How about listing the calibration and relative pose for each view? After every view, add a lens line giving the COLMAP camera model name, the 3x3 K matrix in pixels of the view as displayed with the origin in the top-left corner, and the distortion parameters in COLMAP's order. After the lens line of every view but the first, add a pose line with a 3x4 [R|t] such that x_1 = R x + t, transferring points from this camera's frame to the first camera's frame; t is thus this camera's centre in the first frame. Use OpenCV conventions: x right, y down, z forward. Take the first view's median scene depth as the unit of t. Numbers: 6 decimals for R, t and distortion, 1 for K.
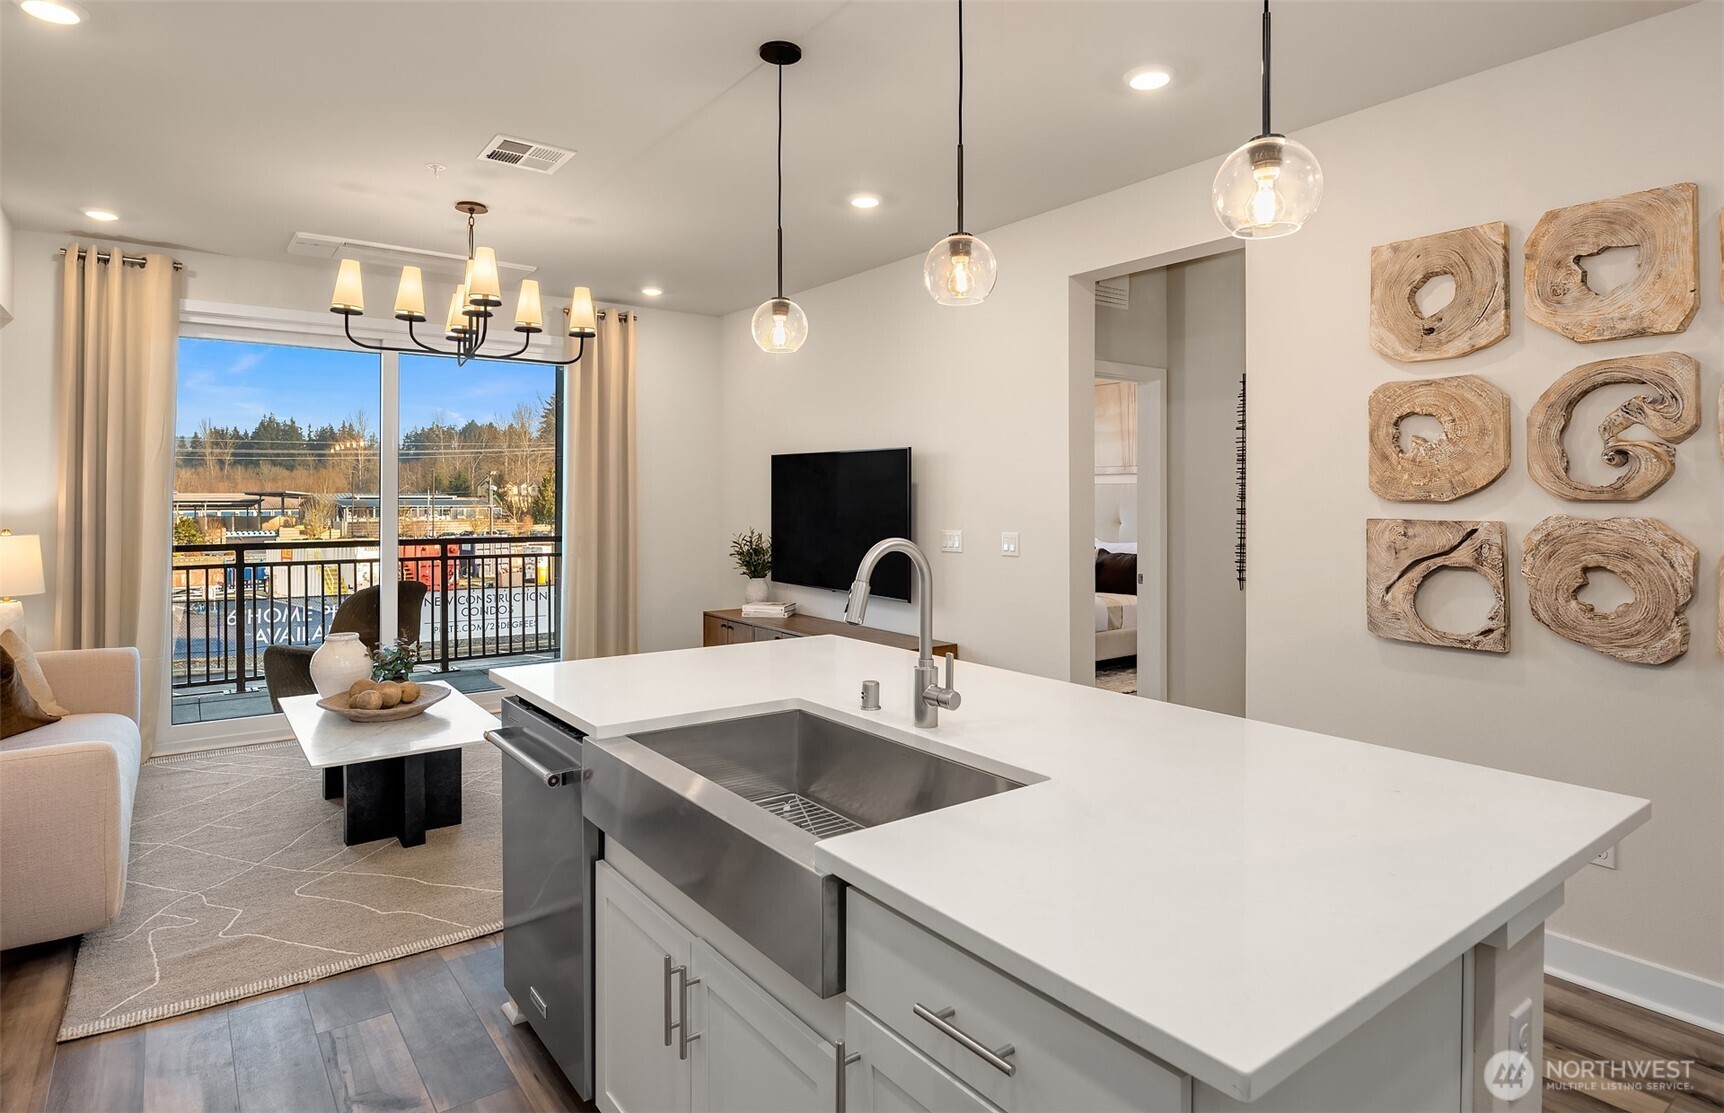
lens RADIAL K [[932.0, 0, 860.6], [0, 932.0, 494.4], [0, 0, 1]] dist [-0.002732, -0.001466]
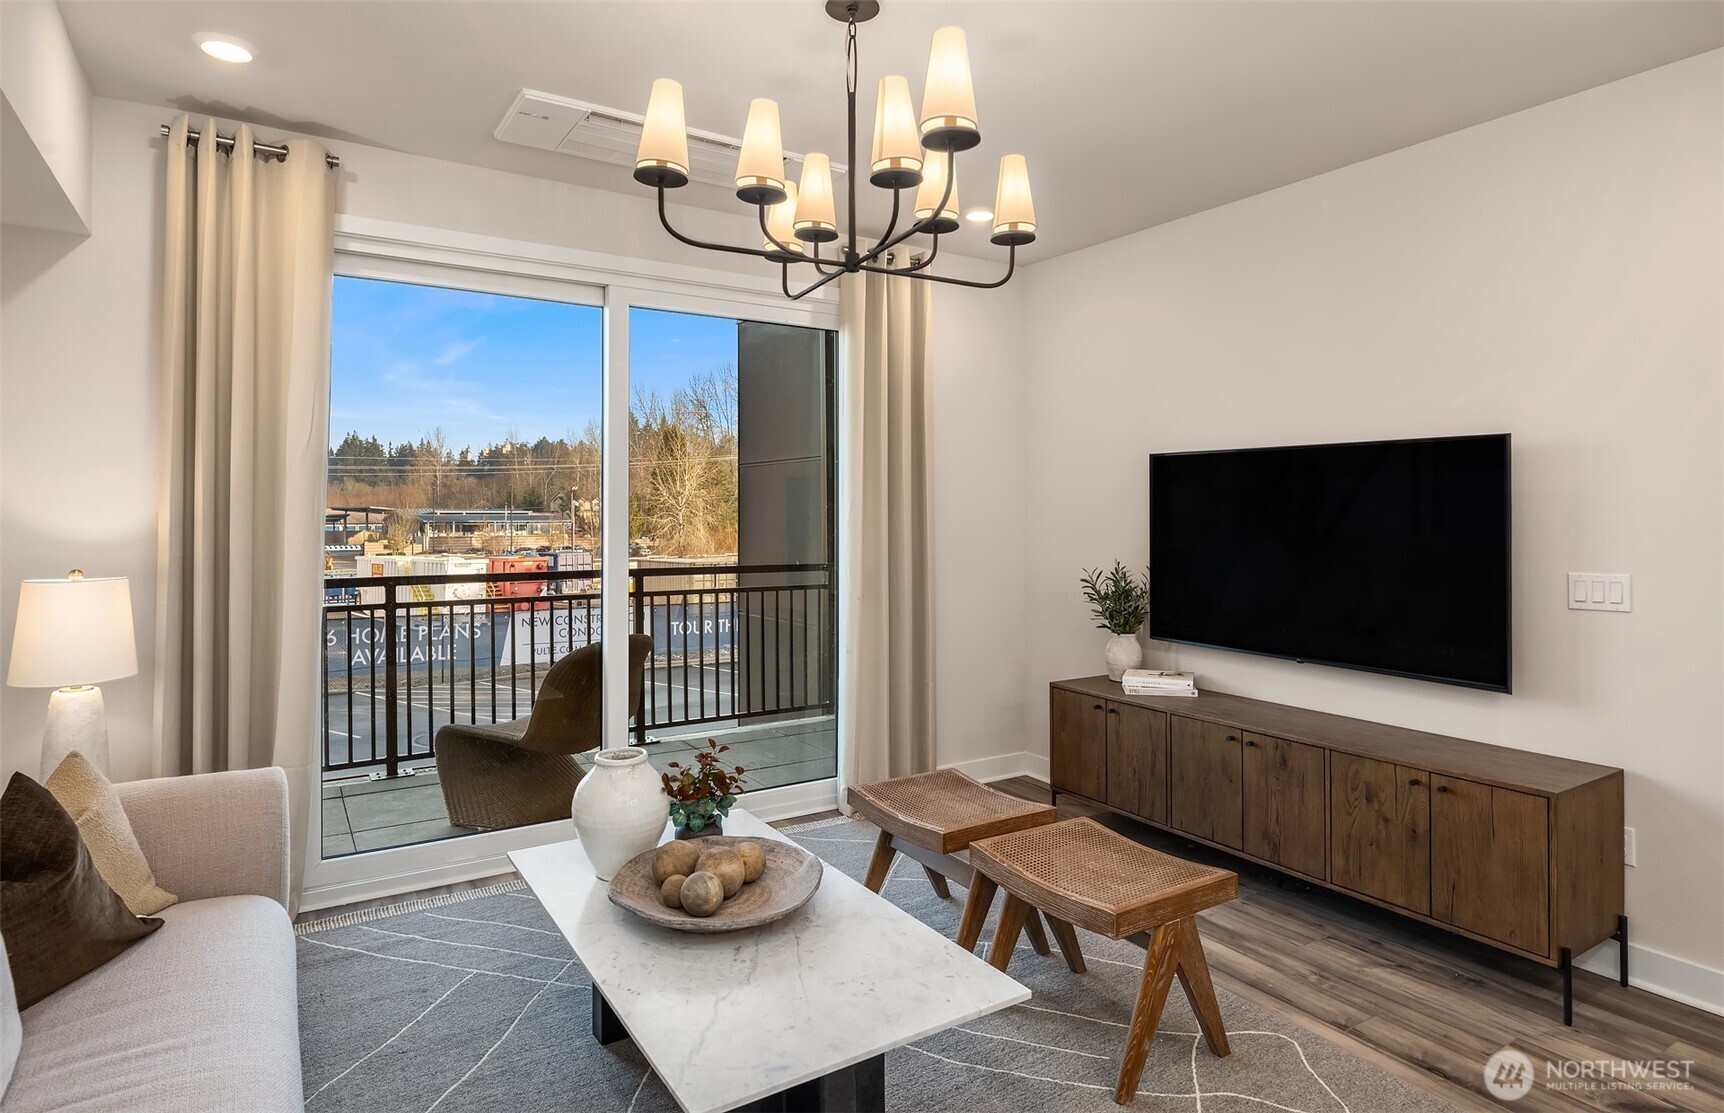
lens RADIAL K [[939.9, 0, 863.7], [0, 939.9, 509.7], [0, 0, 1]] dist [0.002052, 0.000842]
pose [[0.997651, 0.001030, -0.068491, -0.268897], [-0.001058, 0.999999, -0.000367, -0.000994], [0.068491, 0.000439, 0.997652, 0.310905]]
